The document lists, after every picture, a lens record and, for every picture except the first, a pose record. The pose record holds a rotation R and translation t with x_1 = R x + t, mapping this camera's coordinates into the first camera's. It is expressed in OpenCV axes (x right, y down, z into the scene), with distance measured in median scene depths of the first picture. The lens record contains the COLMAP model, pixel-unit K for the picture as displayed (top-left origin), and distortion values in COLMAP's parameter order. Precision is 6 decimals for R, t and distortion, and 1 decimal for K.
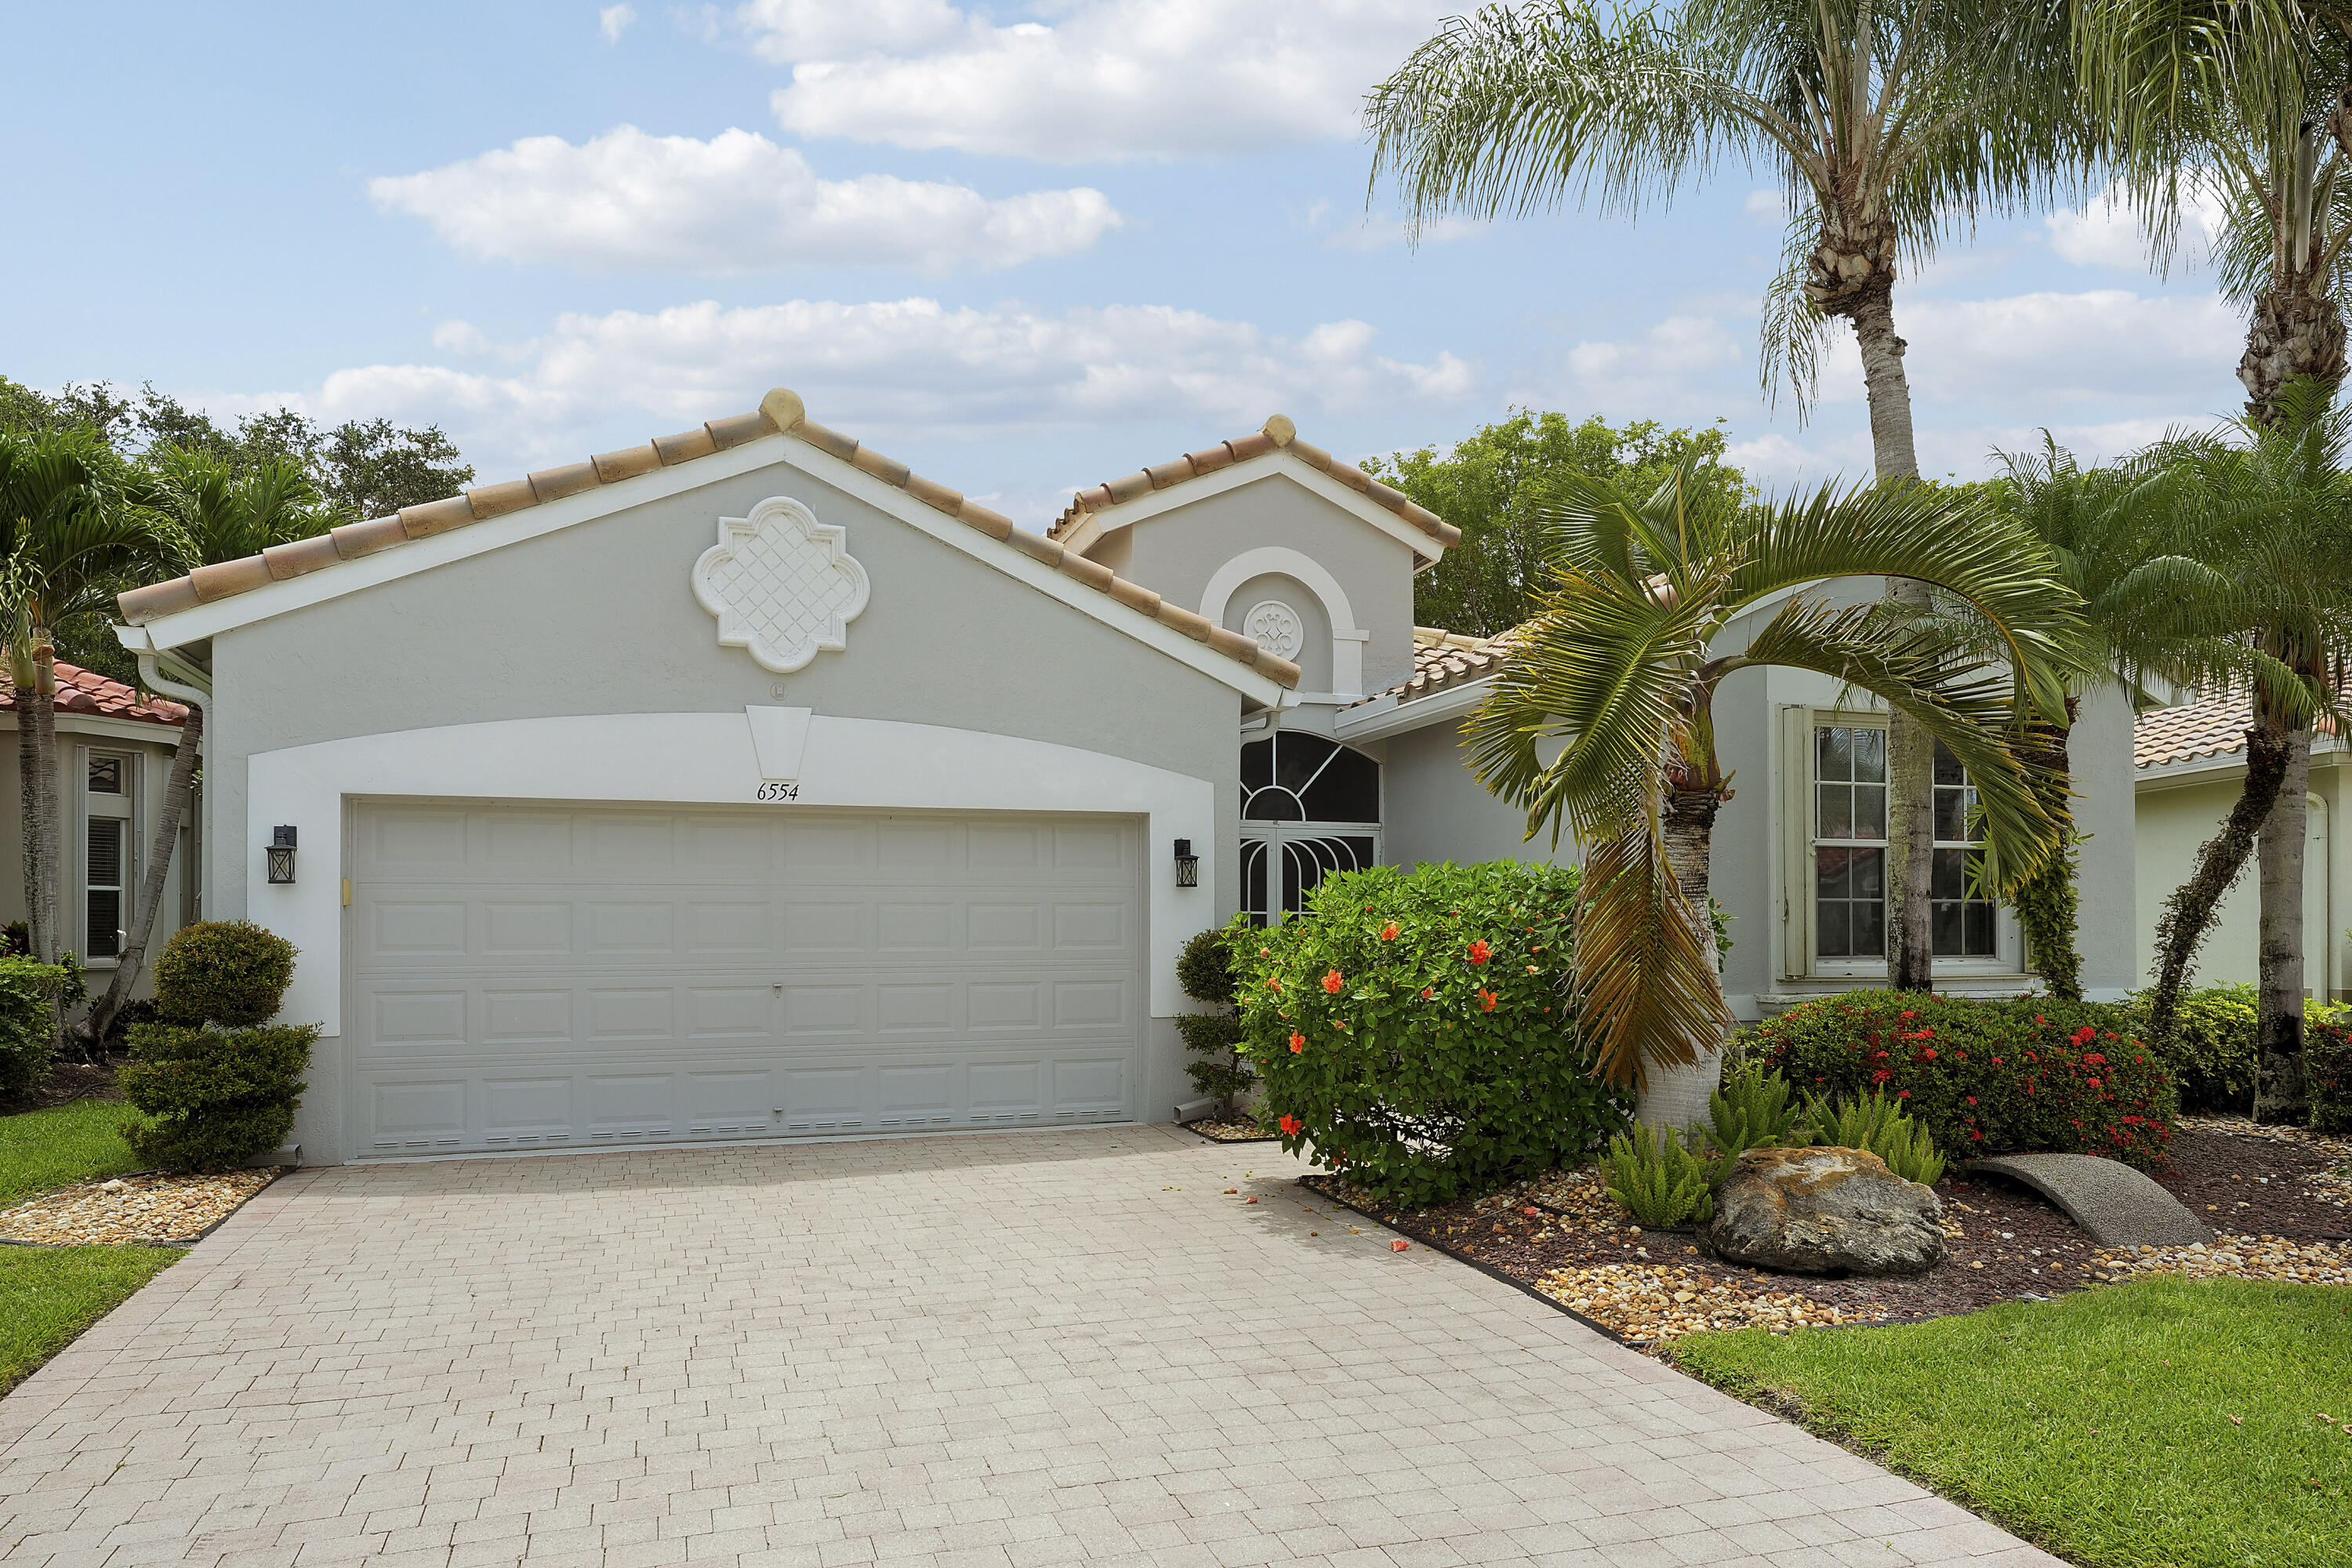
lens RADIAL K [[1511.5, 0, 1176.1], [0, 1511.5, 857.0], [0, 0, 1]] dist [0.017789, -0.003112]
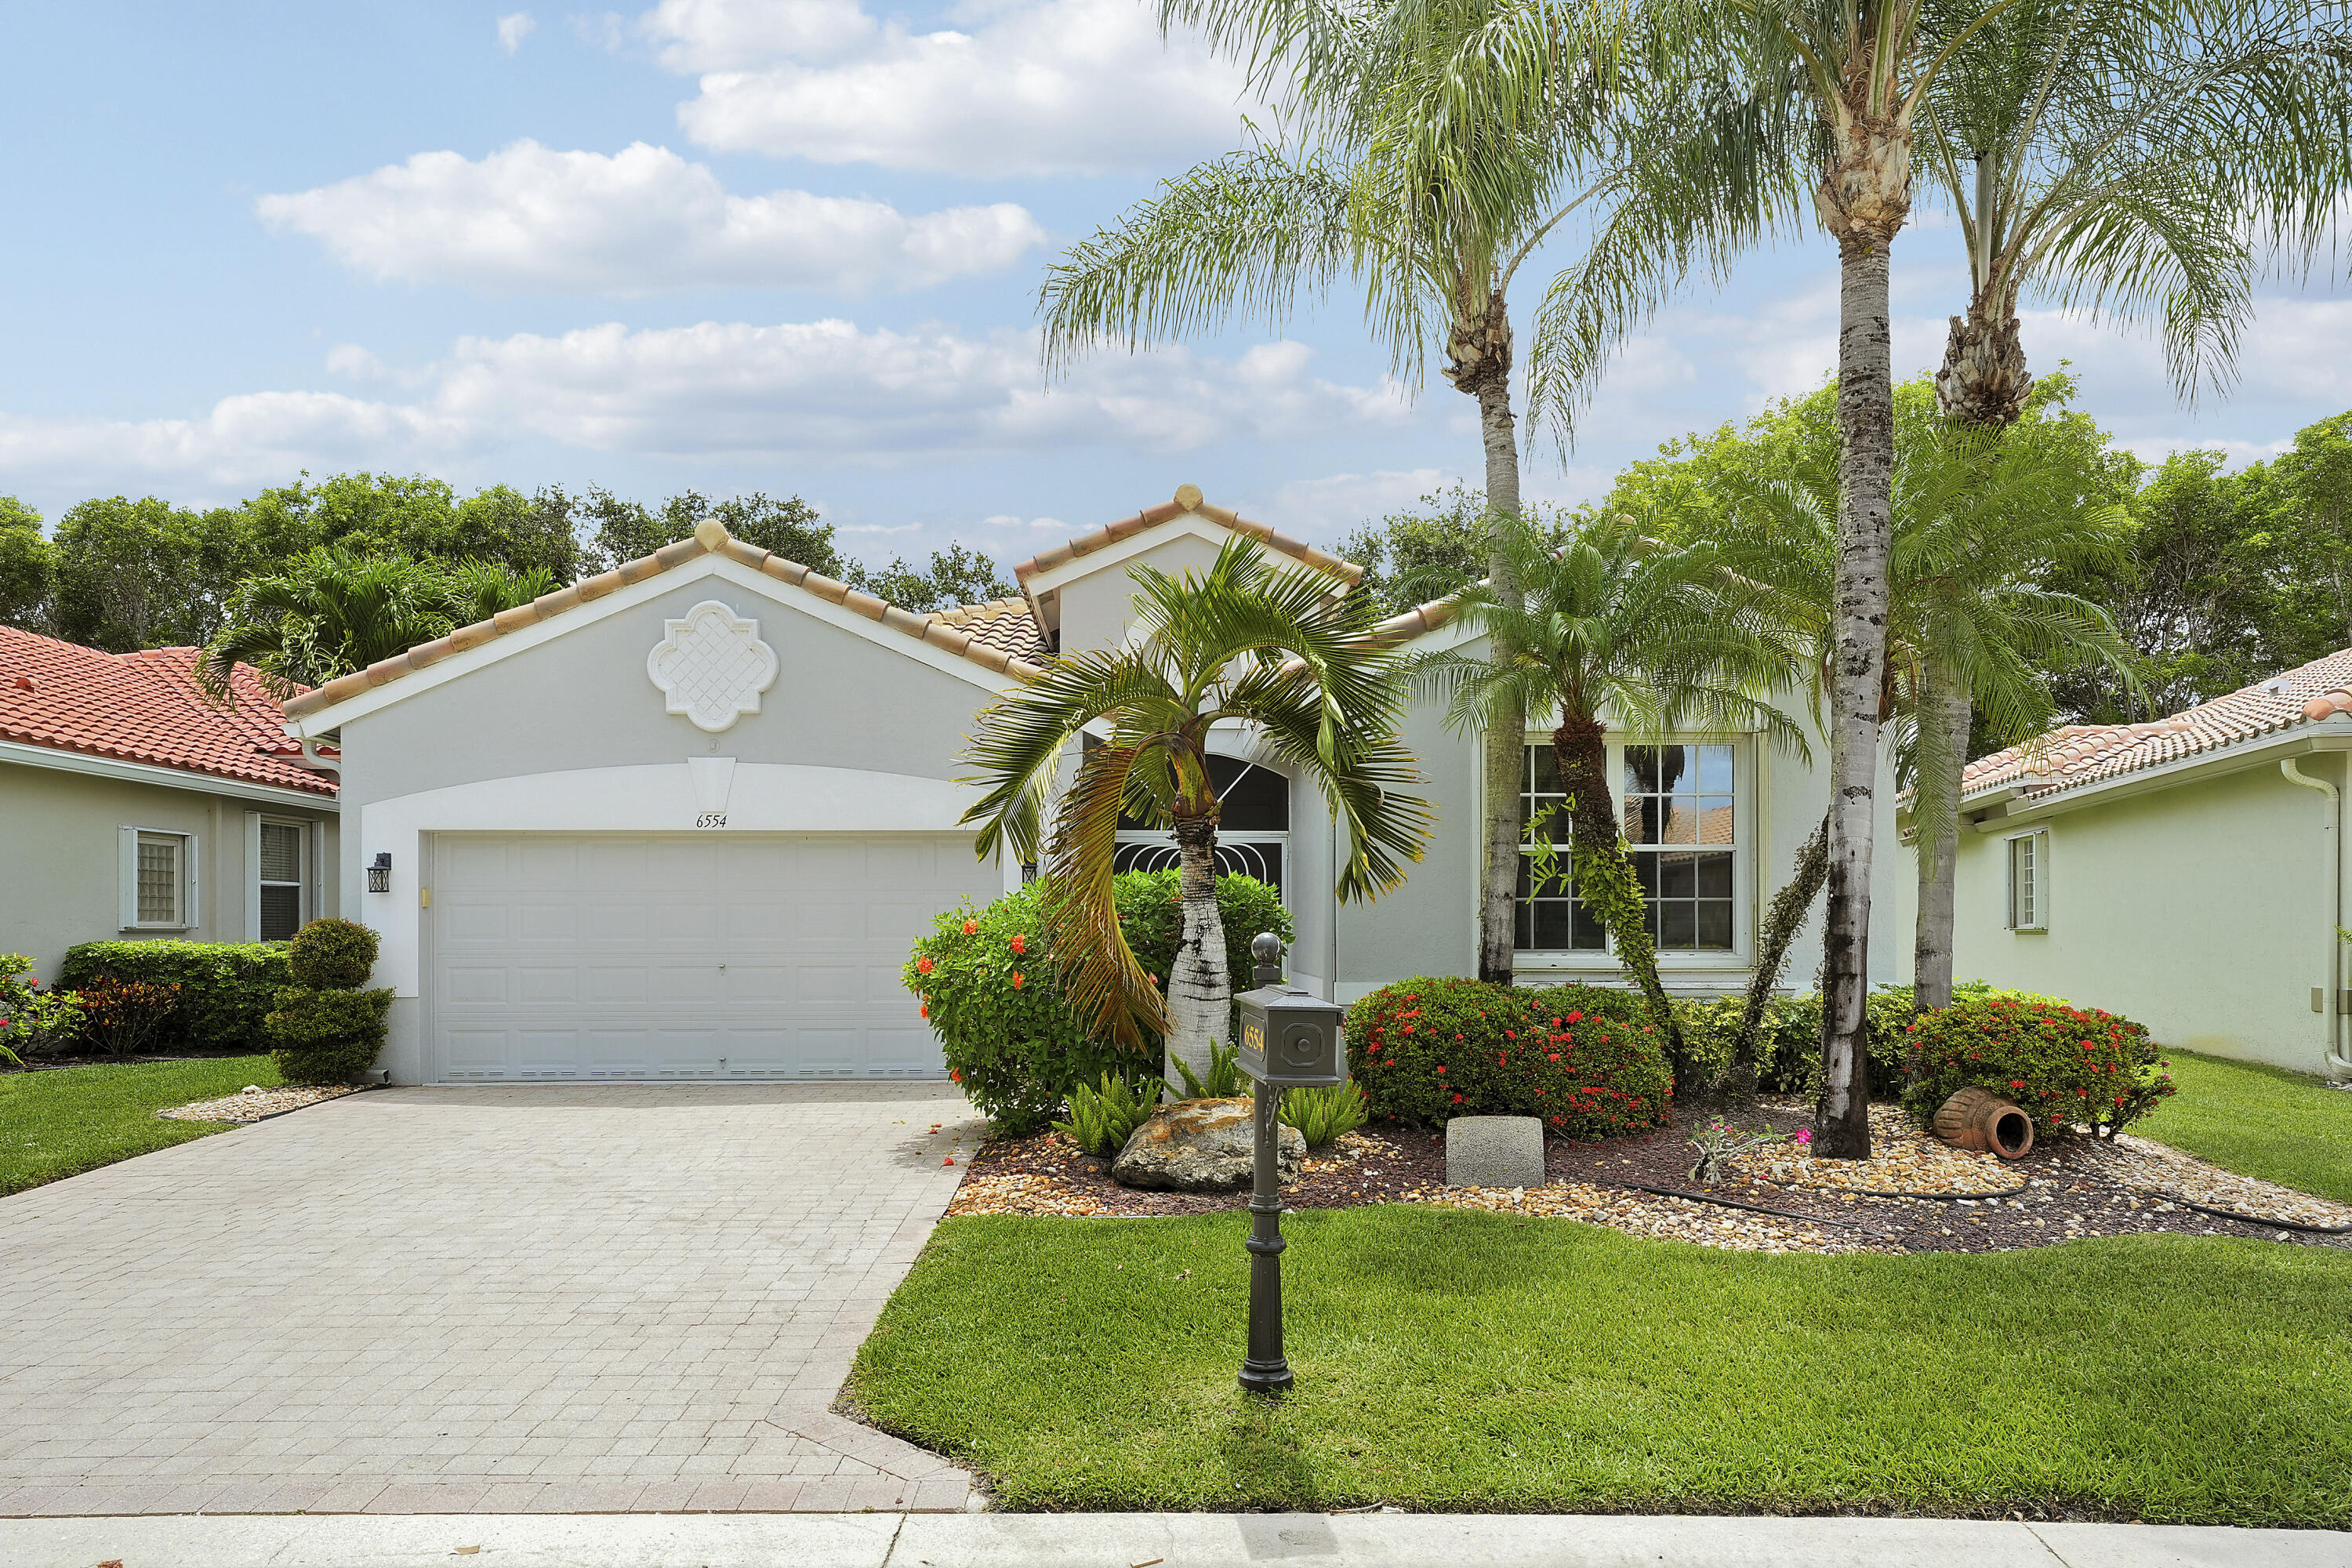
lens RADIAL K [[1511.5, 0, 1176.1], [0, 1511.5, 857.0], [0, 0, 1]] dist [0.017789, -0.003112]
pose [[0.955157, -0.011180, -0.295888, 0.542971], [0.013245, 0.999900, 0.004973, -0.013169], [0.295803, -0.008669, 0.955210, -0.163316]]
